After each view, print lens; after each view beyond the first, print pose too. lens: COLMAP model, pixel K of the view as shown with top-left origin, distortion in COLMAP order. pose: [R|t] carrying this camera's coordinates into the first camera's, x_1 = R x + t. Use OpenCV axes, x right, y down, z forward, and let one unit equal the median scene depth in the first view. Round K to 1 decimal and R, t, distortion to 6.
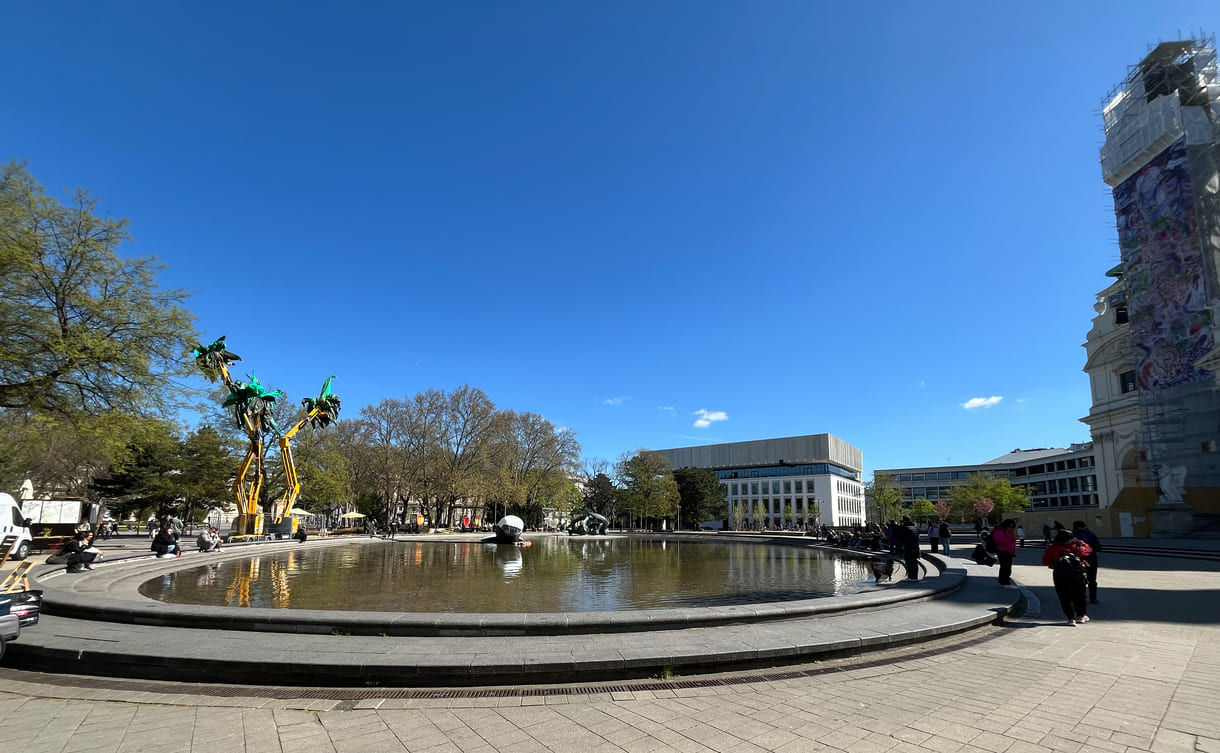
lens RADIAL K [[491.7, 0, 600.9], [0, 491.7, 459.8], [0, 0, 1]] dist [-0.001329, -0.000466]
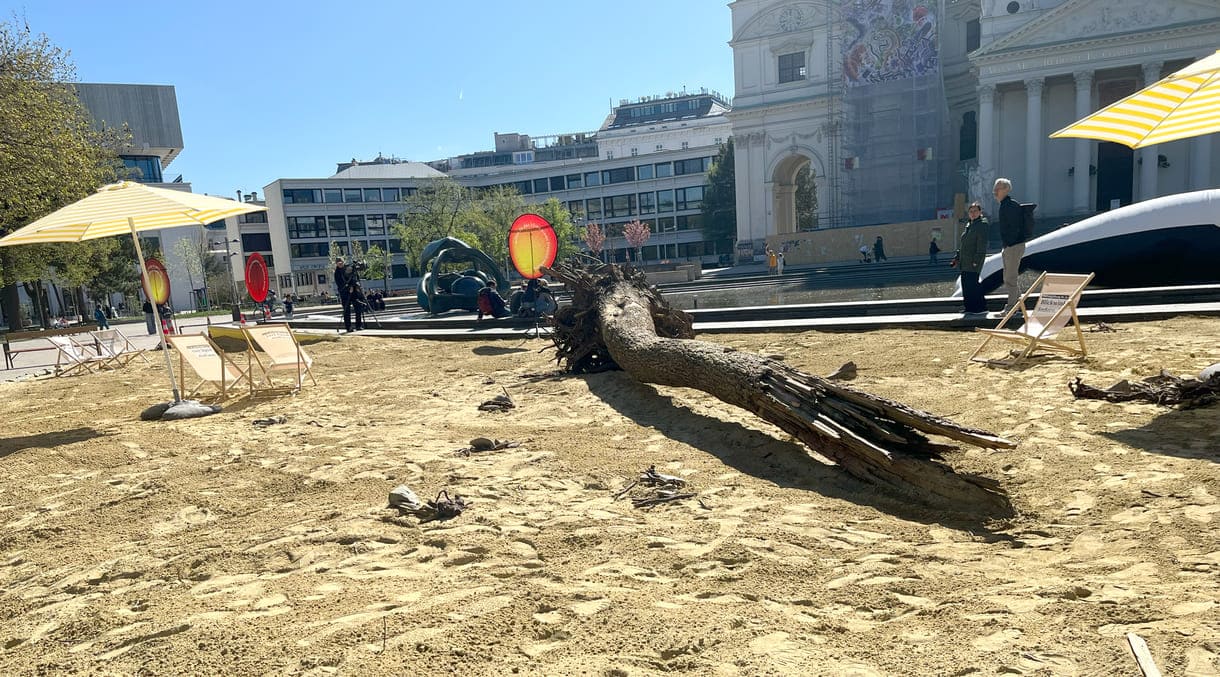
lens RADIAL K [[933.2, 0, 596.4], [0, 933.2, 463.5], [0, 0, 1]] dist [0.054846, -0.068052]
pose [[0.333658, -0.223659, 0.915778, -0.653296], [-0.046426, 0.966370, 0.252930, 0.102747], [-0.941550, -0.126908, 0.312053, 0.826305]]
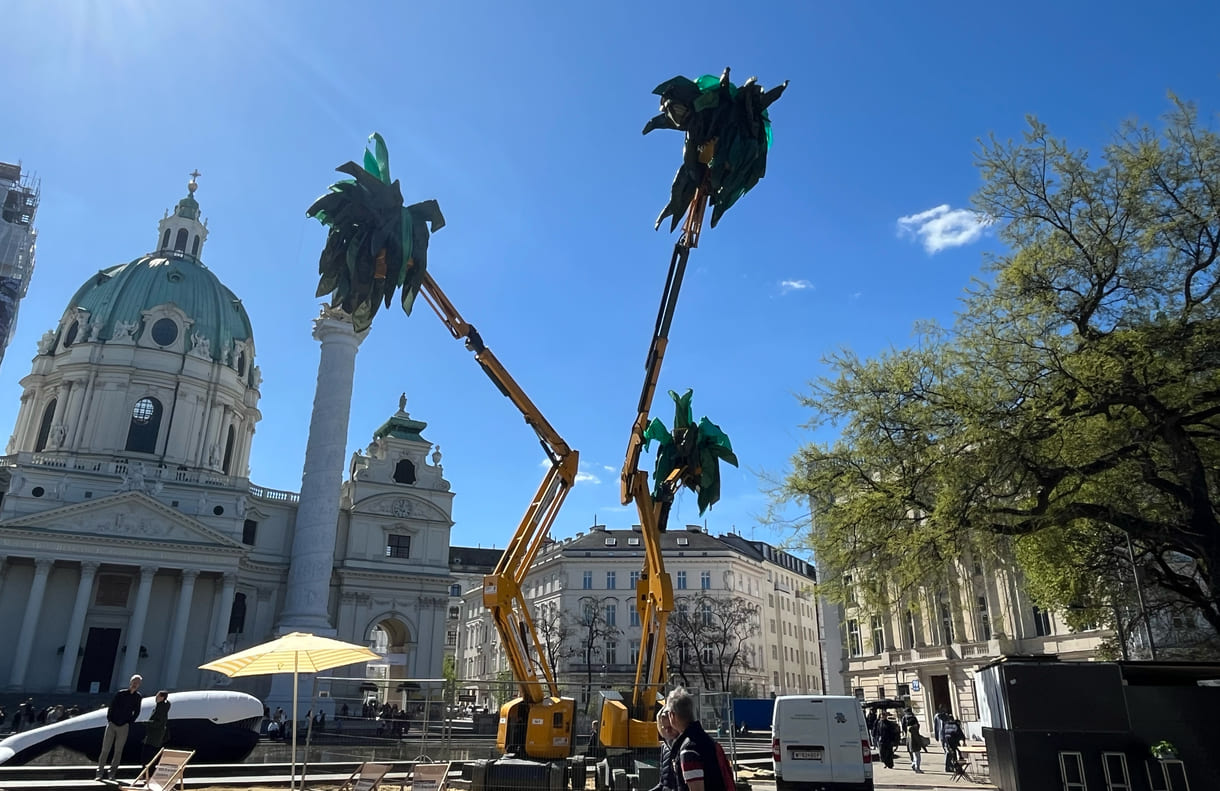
lens RADIAL K [[900.8, 0, 603.3], [0, 900.8, 342.7], [0, 0, 1]] dist [-0.002824, -0.000292]
pose [[-0.609765, 0.288157, 0.738344, -0.756494], [-0.117467, 0.888424, -0.443740, 0.104367], [-0.783829, -0.357307, -0.507881, 0.881179]]
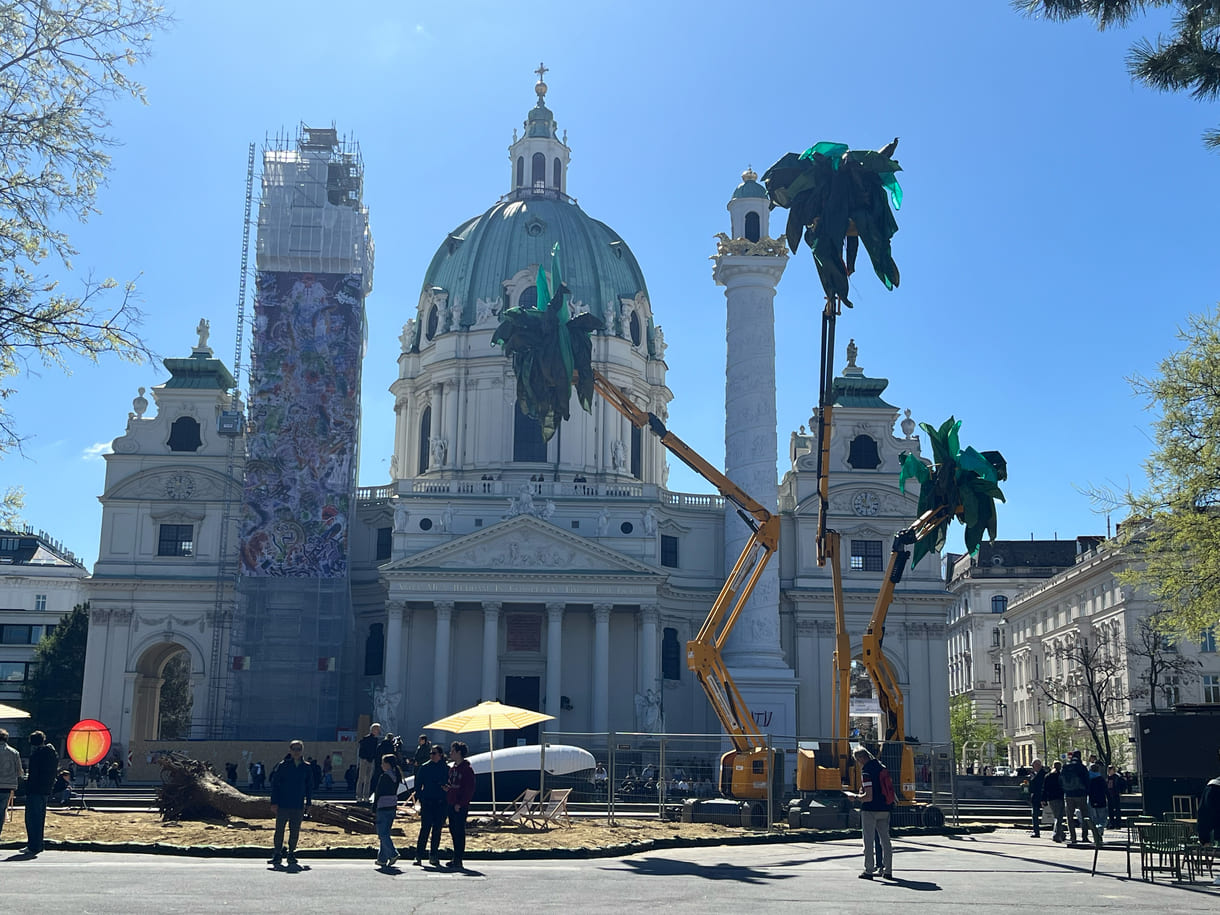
lens RADIAL K [[1462.9, 0, 619.2], [0, 1462.9, 466.0], [0, 0, 1]] dist [0.084805, 0.000000]
pose [[-0.193691, 0.189791, 0.962530, -1.071602], [-0.141255, 0.965491, -0.218800, 0.103383], [-0.970840, -0.178342, -0.160197, 0.847639]]
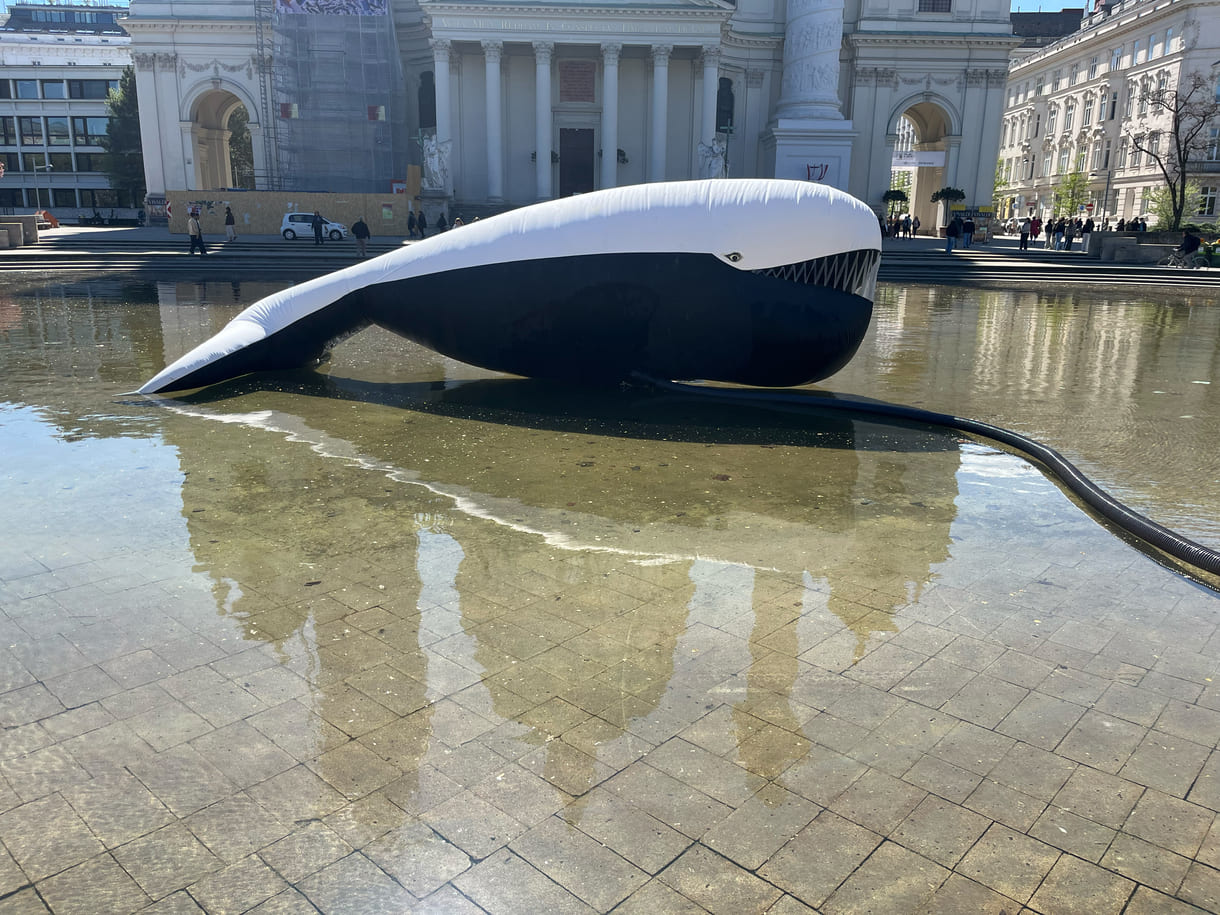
lens RADIAL K [[924.0, 0, 612.4], [0, 924.0, 463.7], [0, 0, 1]] dist [0.062572, -0.077603]
pose [[-0.177385, -0.259633, 0.949276, -0.335452], [-0.142259, 0.961207, 0.236313, 0.091975], [-0.973805, -0.093124, -0.207439, 0.770823]]
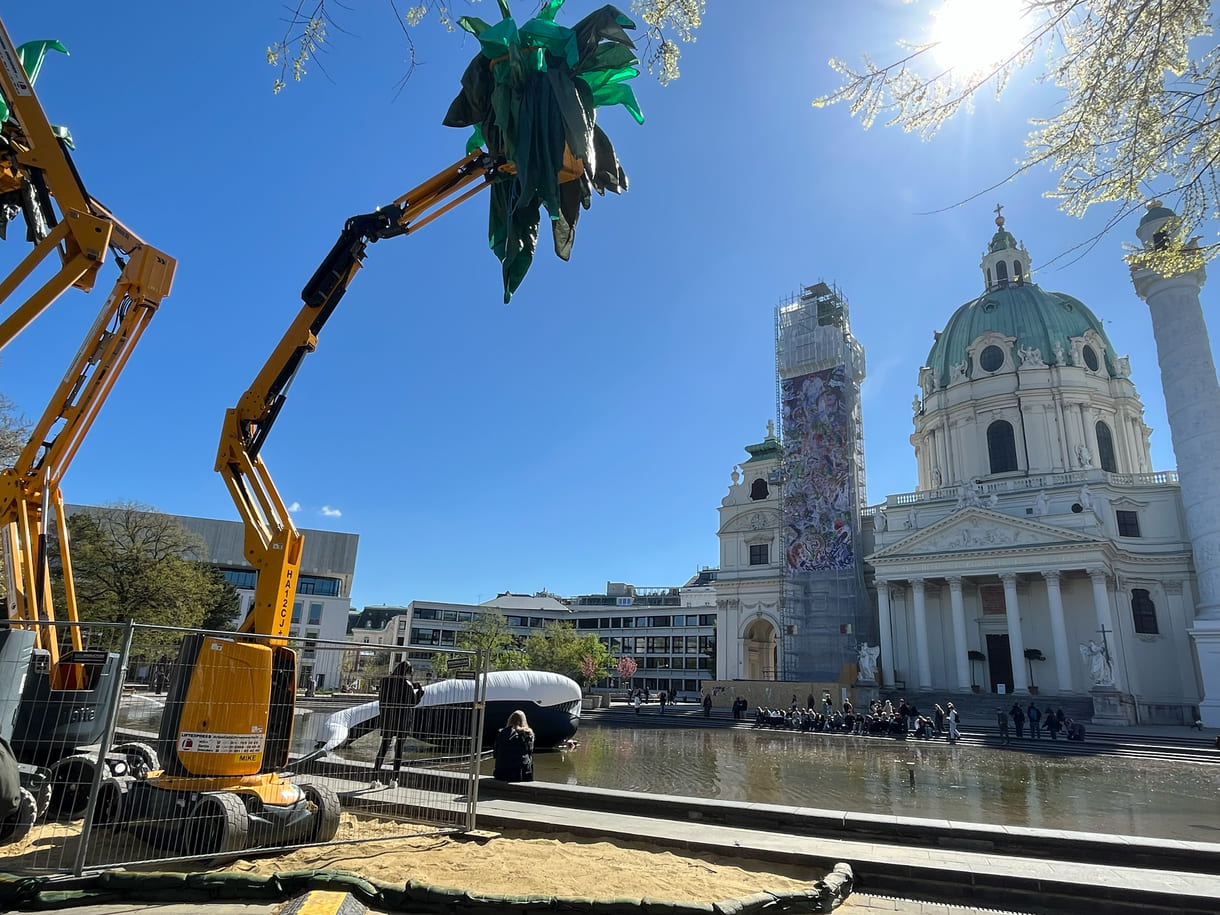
lens RADIAL K [[753.8, 0, 608.4], [0, 753.8, 465.2], [0, 0, 1]] dist [-0.004002, -0.001112]
pose [[0.516872, 0.256356, 0.816777, -0.520509], [-0.145924, 0.966529, -0.211014, 0.048939], [-0.843534, -0.010120, 0.536980, 0.451561]]
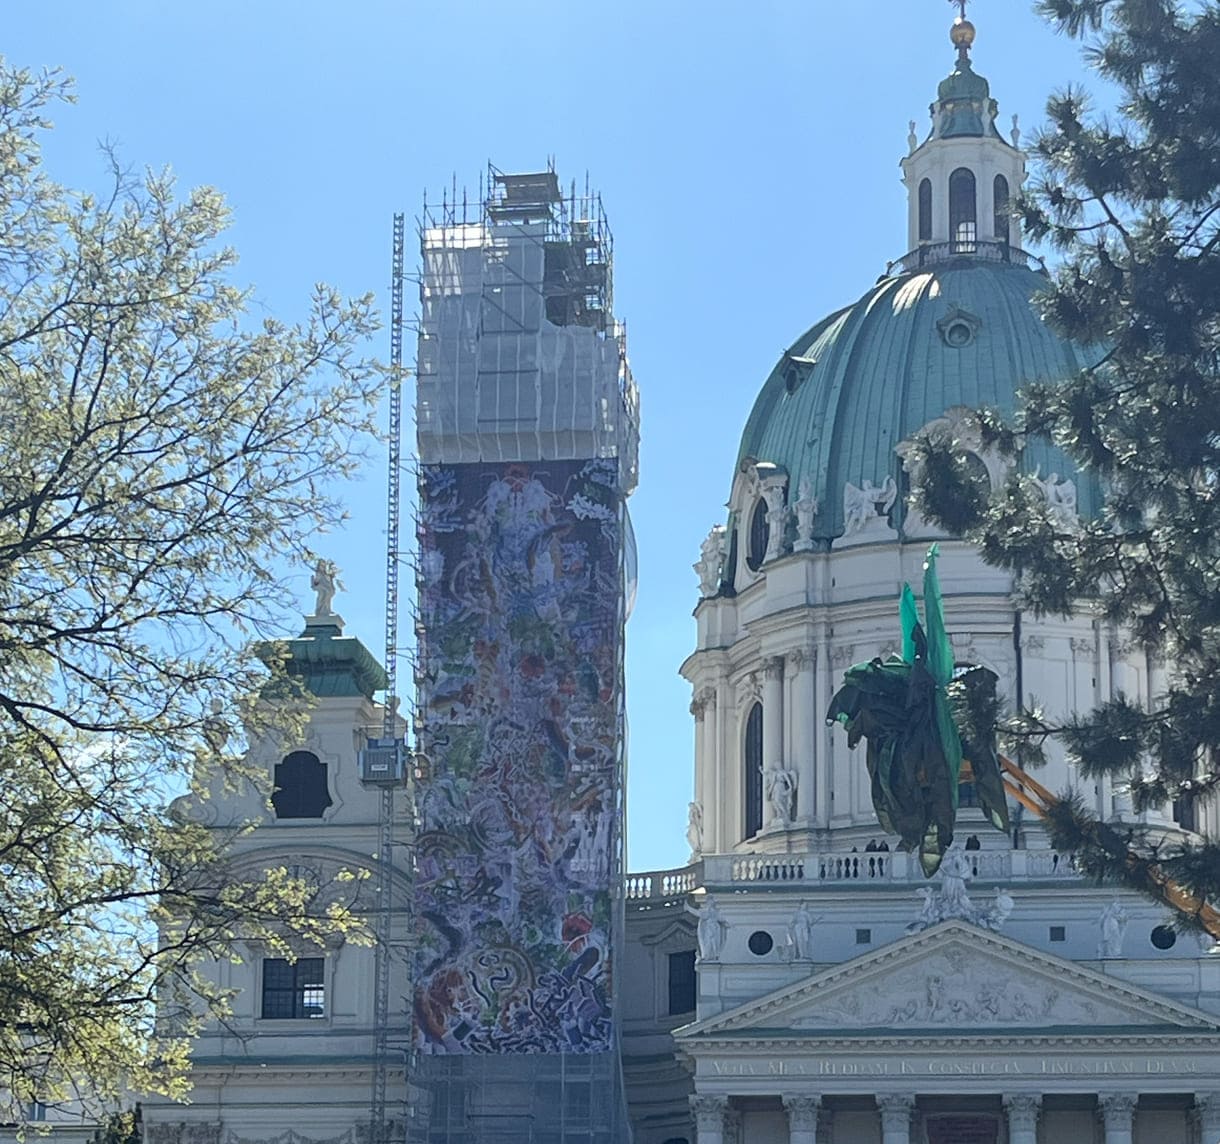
lens RADIAL K [[3186.1, 0, 623.7], [0, 3186.1, 830.6], [0, 0, 1]] dist [0.152600, 0.000000]
pose [[-0.012797, 0.174811, 0.984519, -1.295992], [-0.135065, 0.975274, -0.174925, 0.104652], [-0.990754, -0.135212, 0.011131, 0.849988]]
